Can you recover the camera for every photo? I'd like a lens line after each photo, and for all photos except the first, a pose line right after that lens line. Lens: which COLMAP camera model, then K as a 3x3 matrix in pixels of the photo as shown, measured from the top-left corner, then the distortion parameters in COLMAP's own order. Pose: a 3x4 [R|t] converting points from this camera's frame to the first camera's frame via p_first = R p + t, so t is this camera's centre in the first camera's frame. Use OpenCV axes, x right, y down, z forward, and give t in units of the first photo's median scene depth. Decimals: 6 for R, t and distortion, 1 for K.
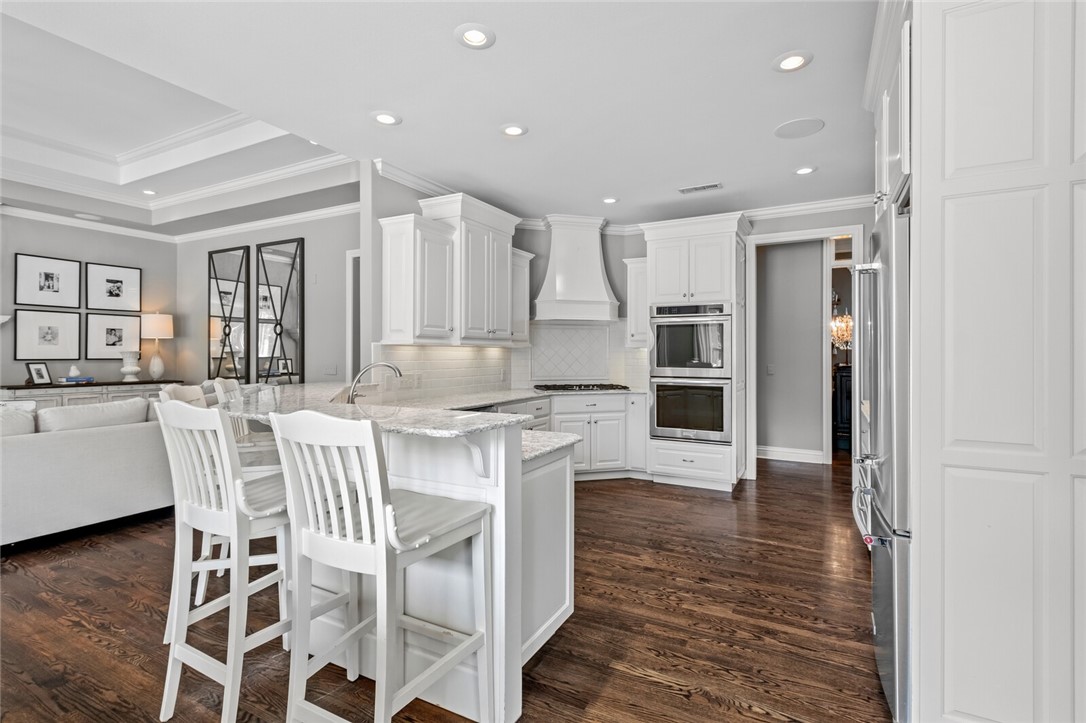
lens RADIAL K [[512.5, 0, 543.0], [0, 512.5, 361.5], [0, 0, 1]] dist [-0.000474, -0.000008]
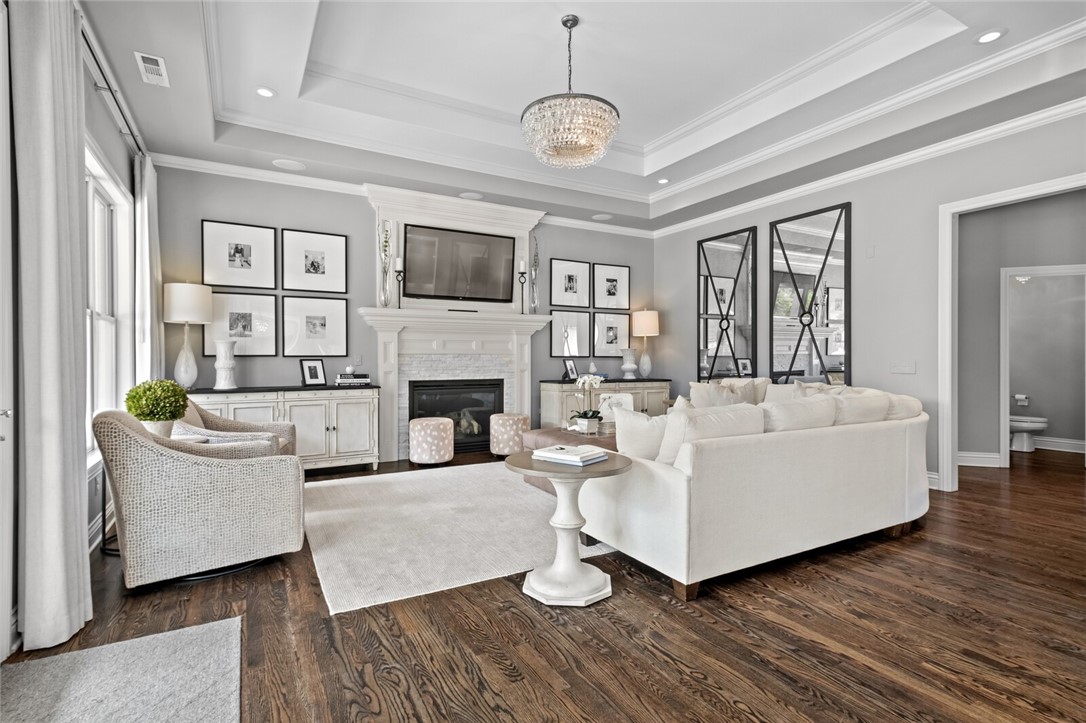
lens RADIAL K [[533.7, 0, 543.0], [0, 533.7, 361.5], [0, 0, 1]] dist [0.003568, 0.000370]
pose [[0.842946, -0.004769, -0.537977, -0.410469], [-0.003712, 0.999885, -0.014680, 0.021682], [0.537985, 0.014371, 0.842832, 0.041038]]
